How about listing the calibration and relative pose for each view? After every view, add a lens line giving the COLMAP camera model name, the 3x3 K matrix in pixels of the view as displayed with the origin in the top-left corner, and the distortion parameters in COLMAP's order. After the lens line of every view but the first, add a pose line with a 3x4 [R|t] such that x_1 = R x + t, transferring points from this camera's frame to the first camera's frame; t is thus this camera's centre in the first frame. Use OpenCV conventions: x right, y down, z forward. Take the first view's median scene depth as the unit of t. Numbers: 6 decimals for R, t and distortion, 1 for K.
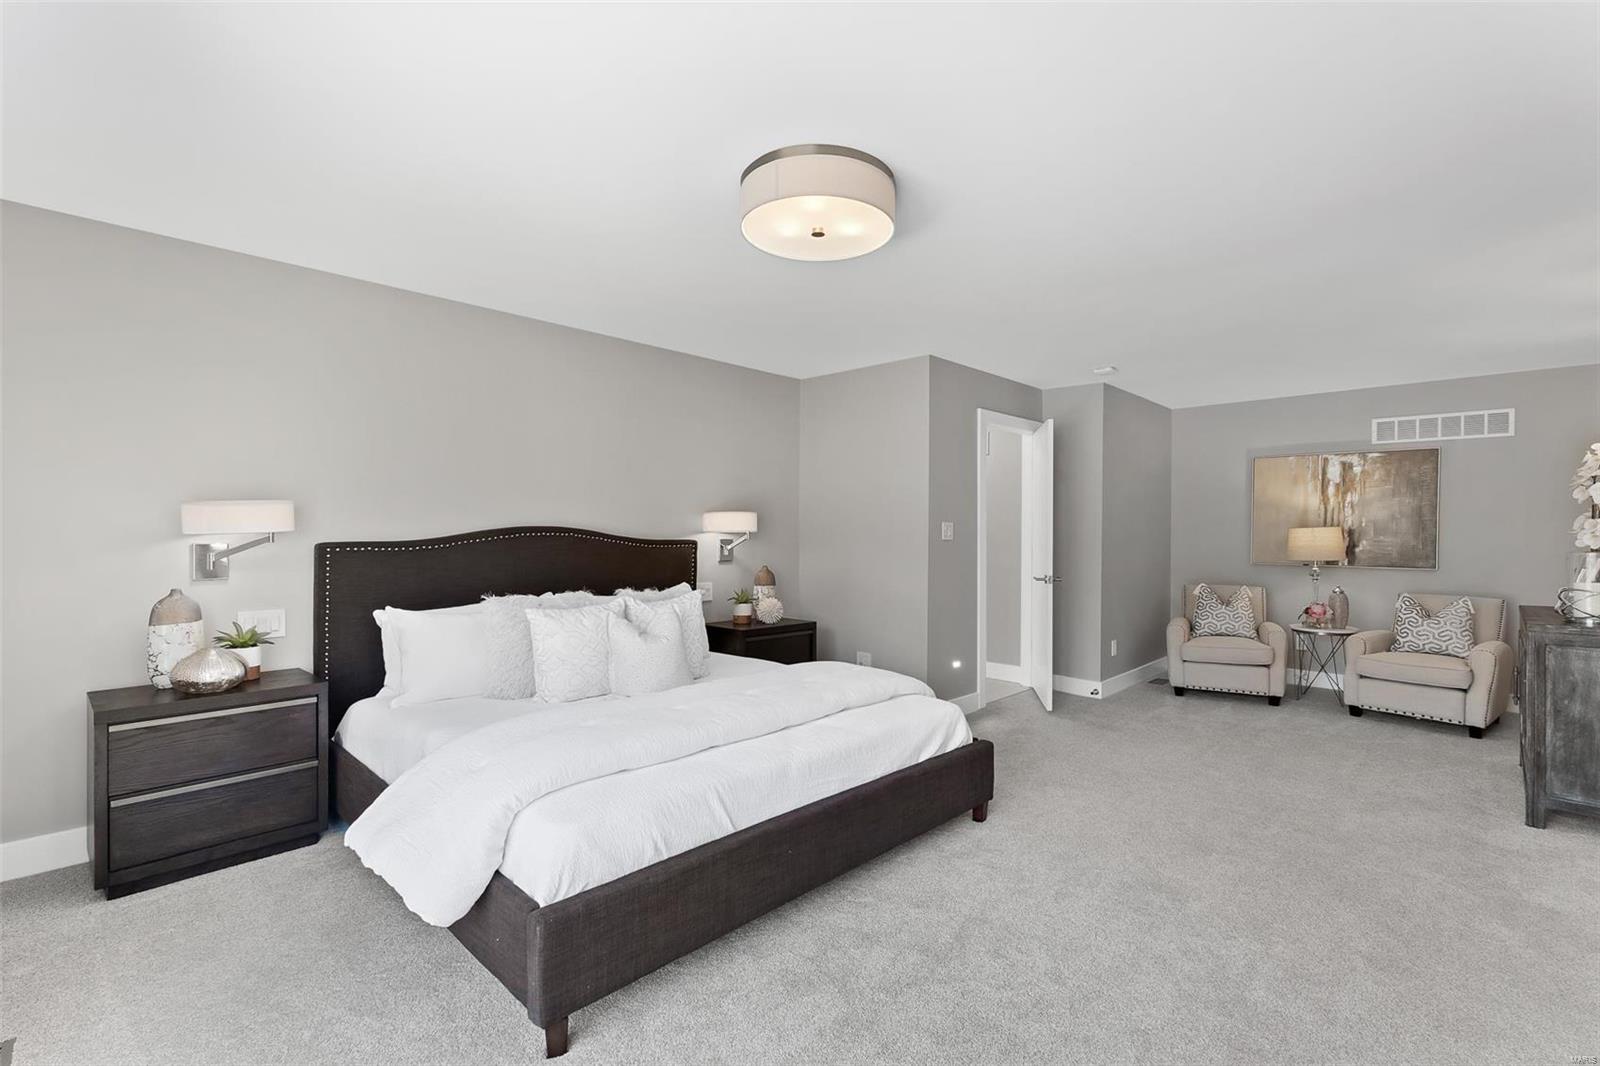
lens RADIAL K [[712.1, 0, 815.3], [0, 712.1, 534.8], [0, 0, 1]] dist [0.001448, 0.000275]
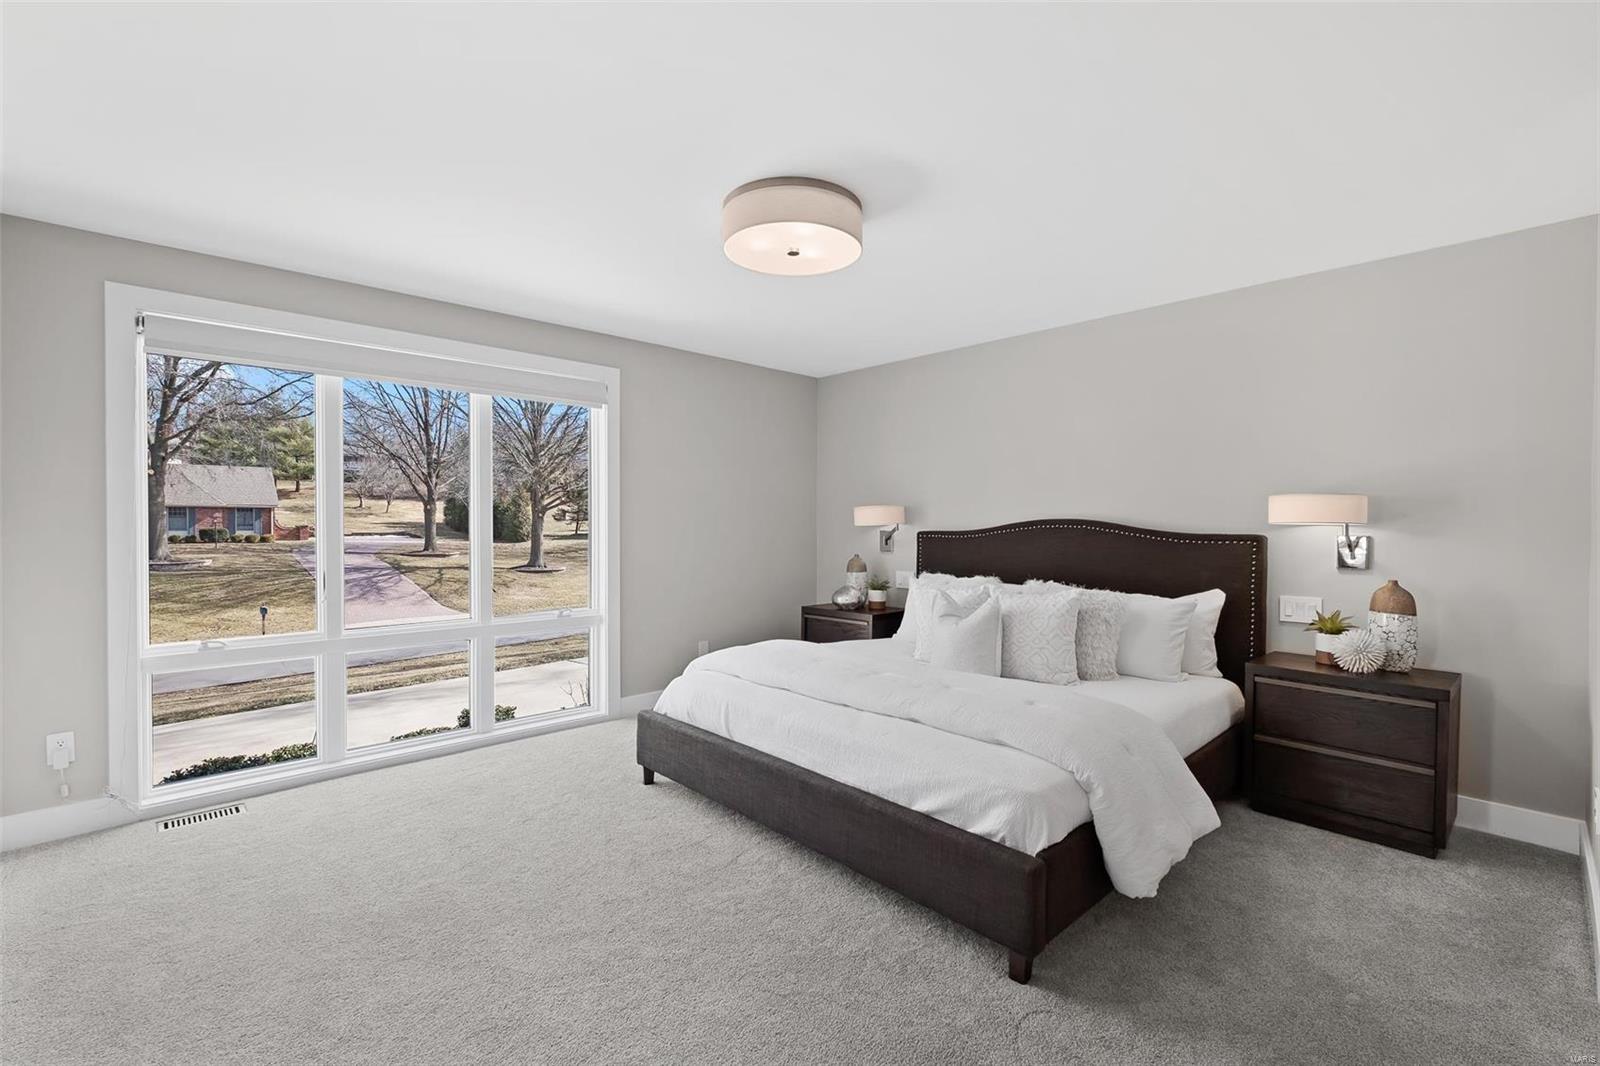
lens RADIAL K [[712.1, 0, 807.8], [0, 712.1, 529.7], [0, 0, 1]] dist [0.001448, 0.000275]
pose [[-0.048255, 0.006200, -0.998816, 0.907949], [-0.006730, 0.999956, 0.006532, -0.000149], [0.998812, 0.007037, -0.048211, 0.876449]]
